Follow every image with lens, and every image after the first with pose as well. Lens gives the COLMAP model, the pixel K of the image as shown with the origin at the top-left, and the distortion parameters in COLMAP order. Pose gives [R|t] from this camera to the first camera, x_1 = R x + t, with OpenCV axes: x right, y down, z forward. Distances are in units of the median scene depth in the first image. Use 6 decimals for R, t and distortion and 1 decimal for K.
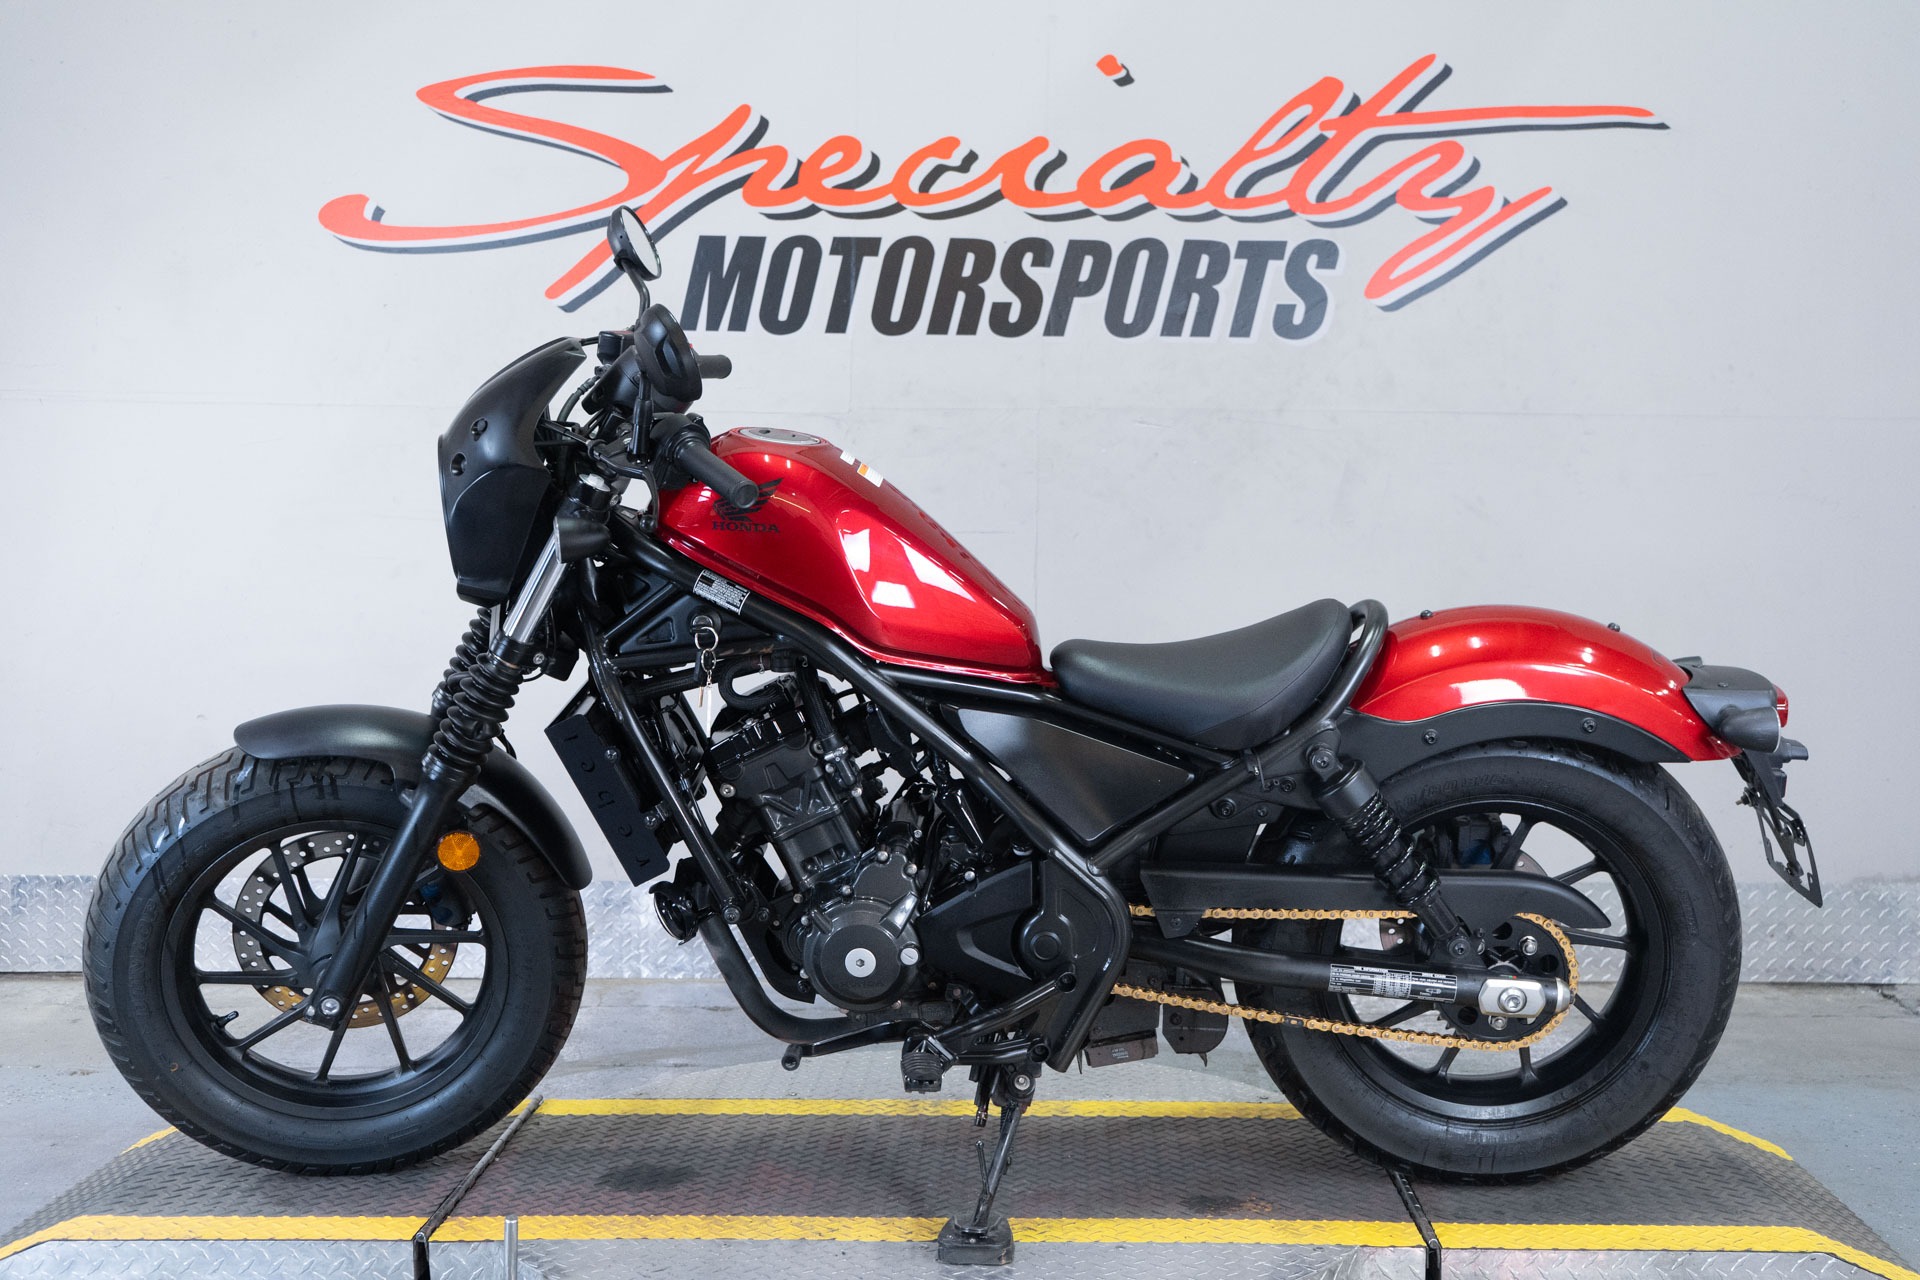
lens RADIAL K [[2128.3, 0, 977.6], [0, 2128.3, 644.3], [0, 0, 1]] dist [0.004679, 0.029517]
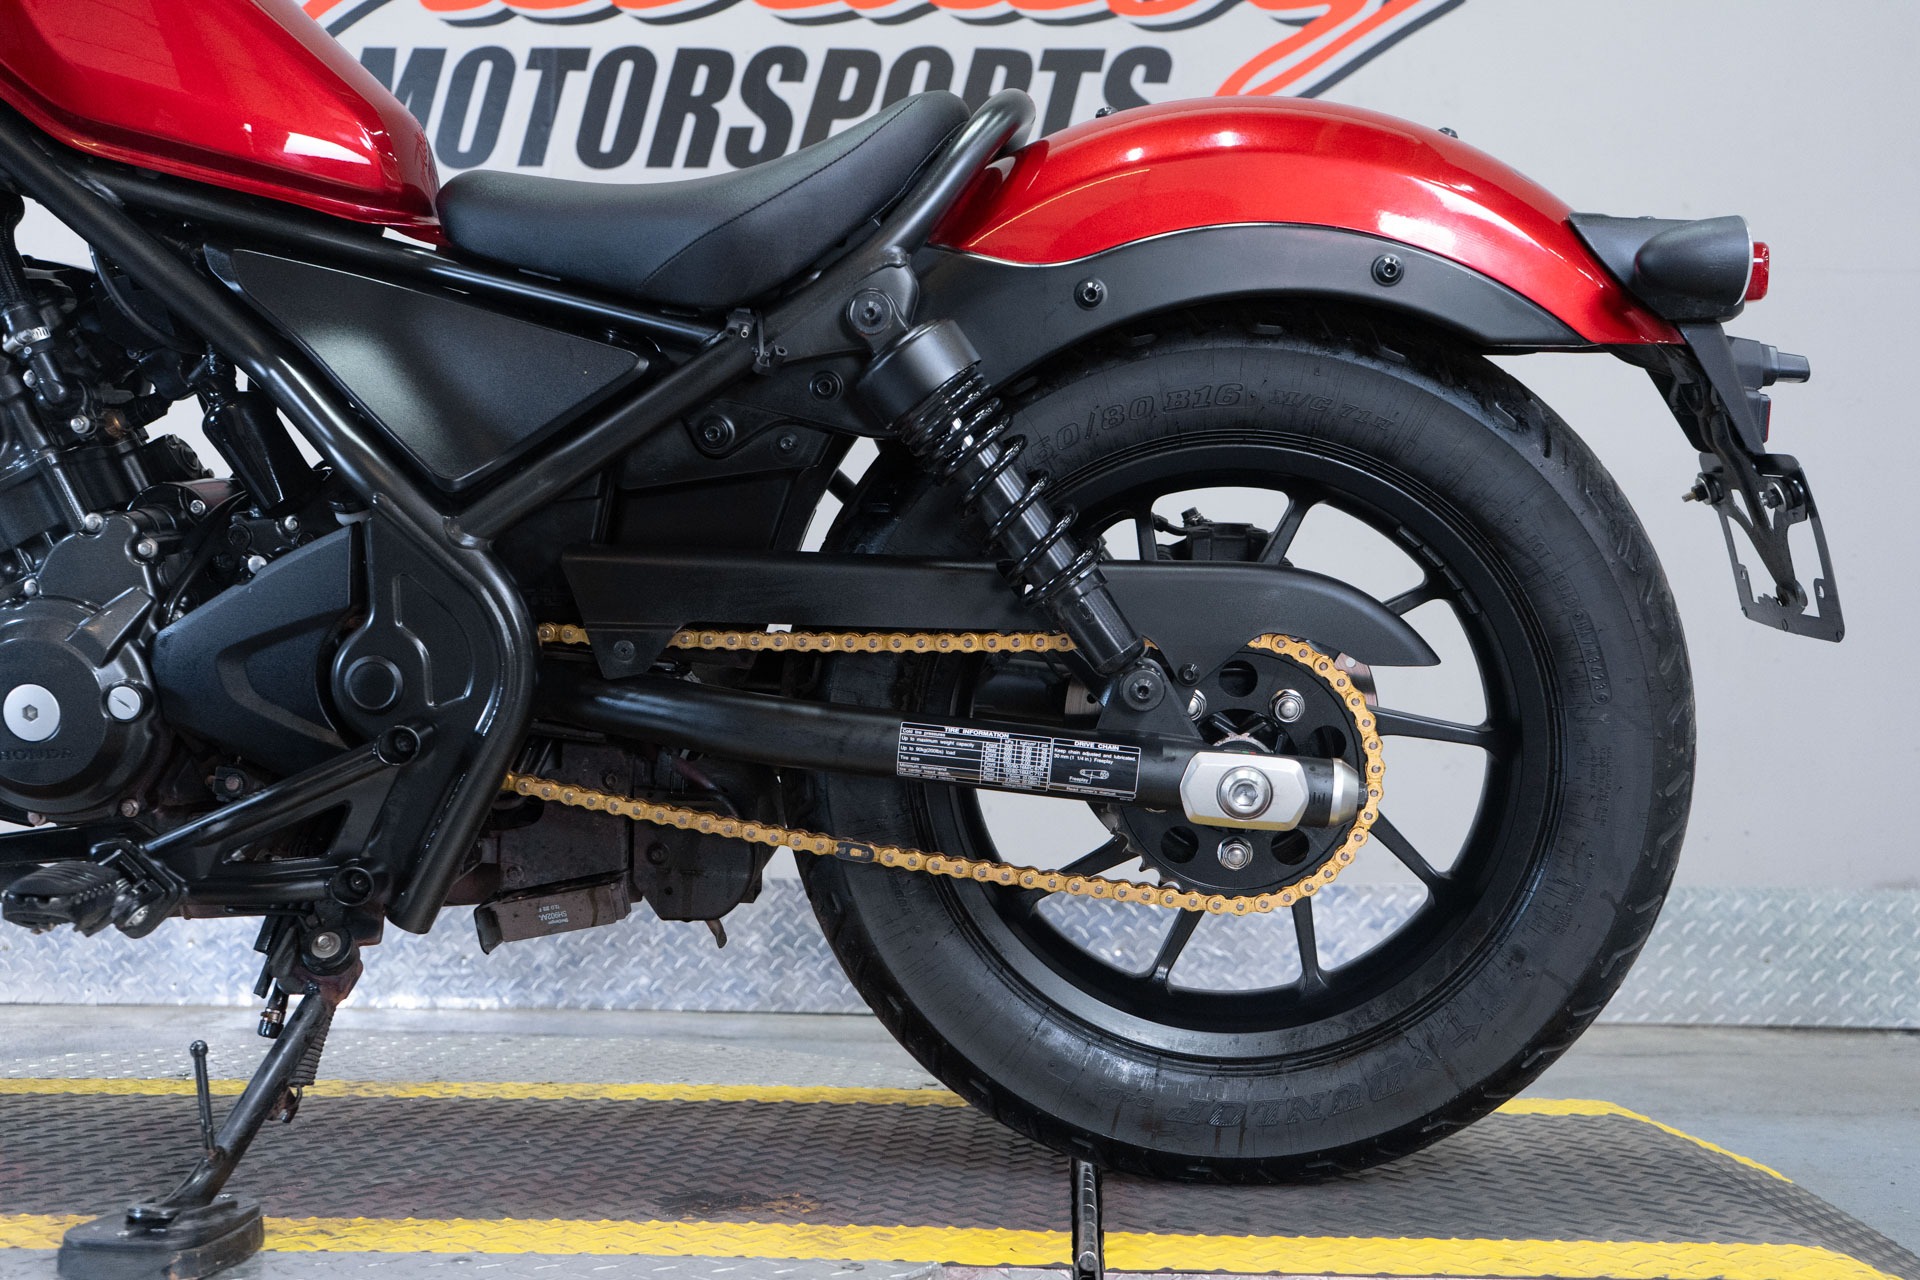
lens RADIAL K [[1985.5, 0, 960.0], [0, 1985.5, 640.0], [0, 0, 1]] dist [0.000310, 0.013905]
pose [[0.999496, 0.007636, -0.030801, 0.116578], [-0.011211, 0.992996, -0.117613, 0.112331], [0.029687, 0.117899, 0.992582, 0.303395]]
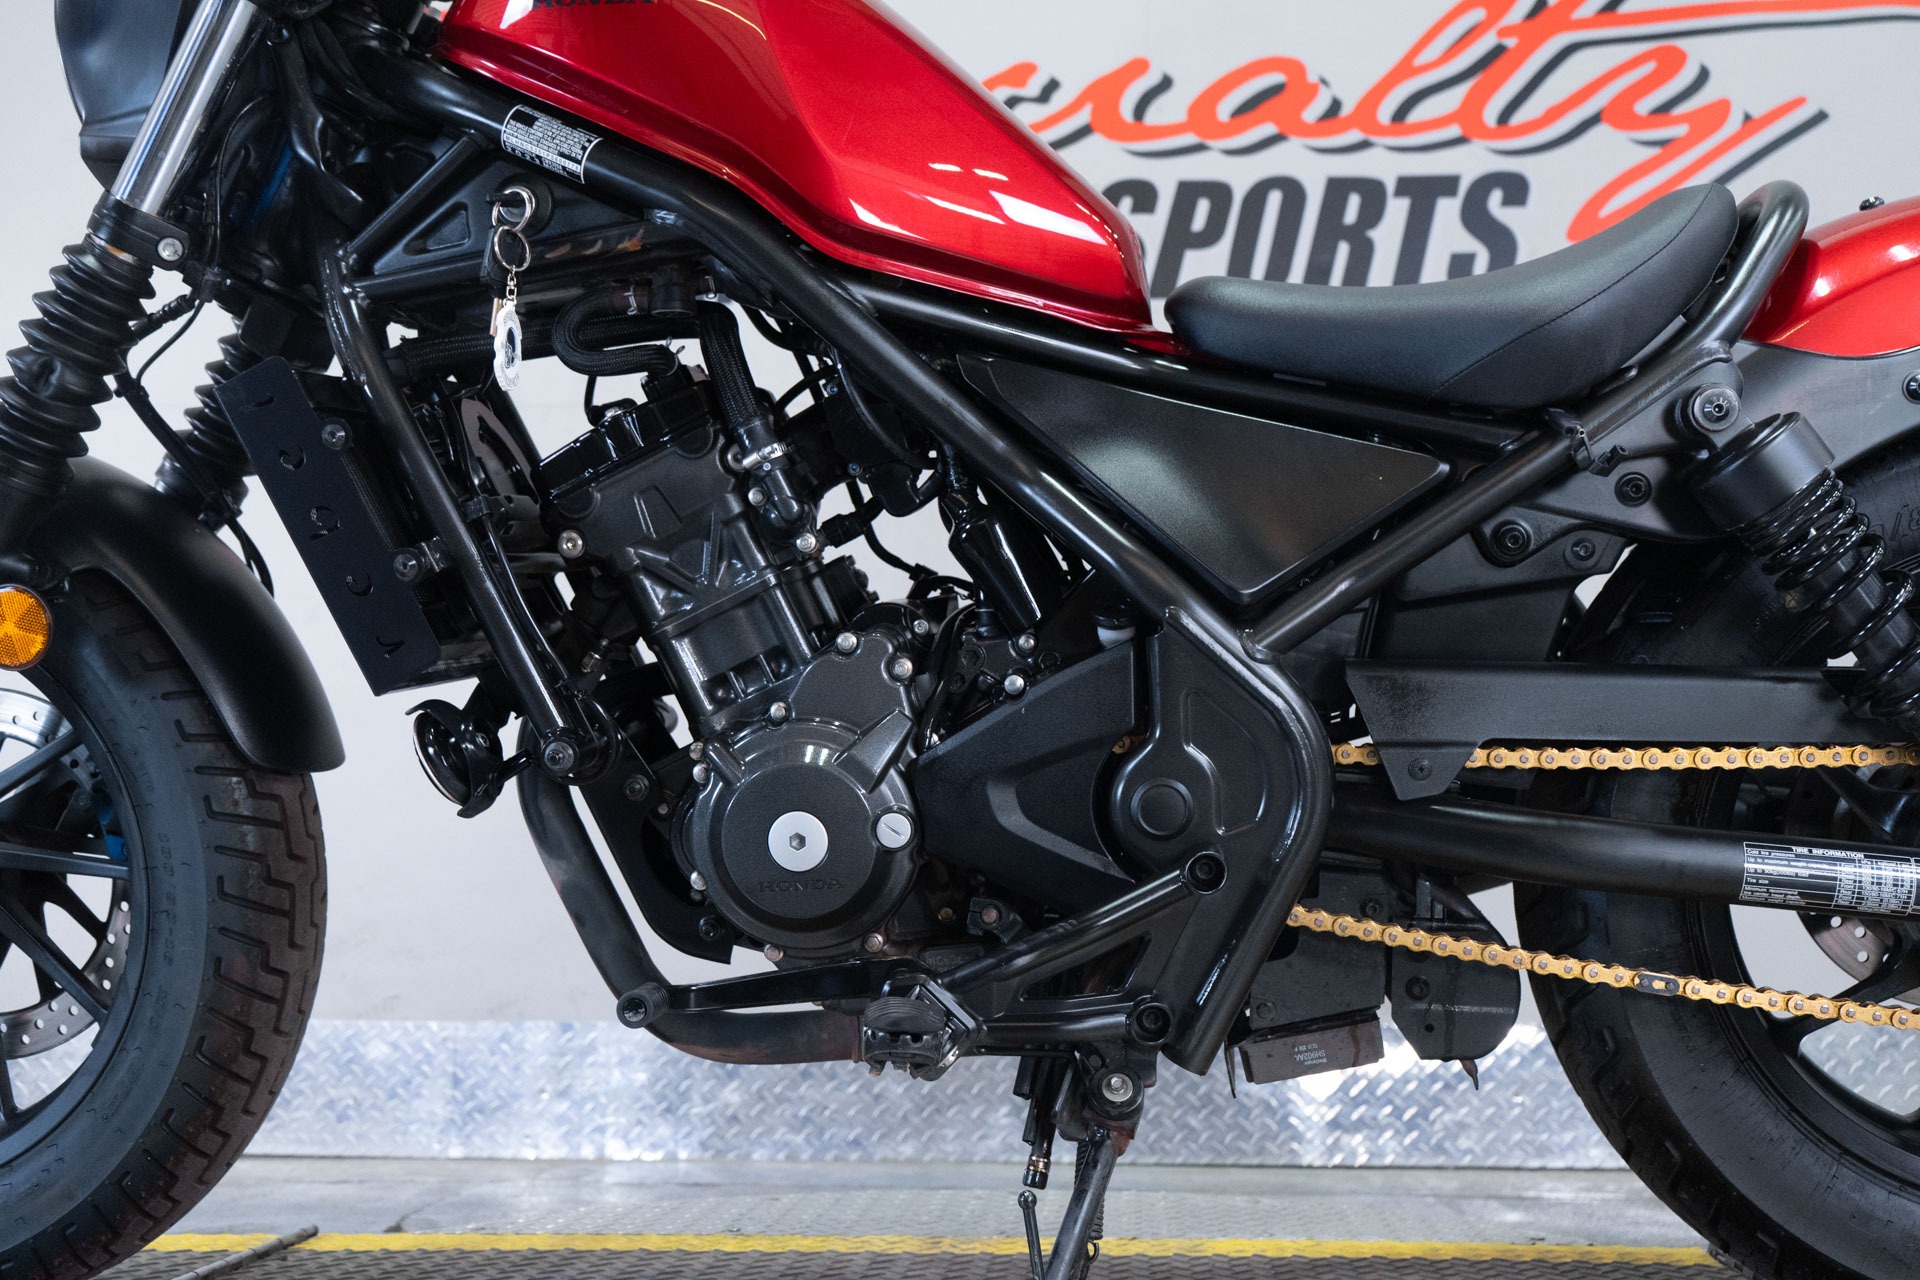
lens RADIAL K [[1990.7, 0, 952.1], [0, 1990.7, 622.8], [0, 0, 1]] dist [-0.008480, 0.003082]
pose [[0.997599, -0.008584, -0.068720, 0.009037], [-0.005193, 0.980224, -0.197825, 0.115179], [0.069059, 0.197706, 0.977826, 0.313452]]
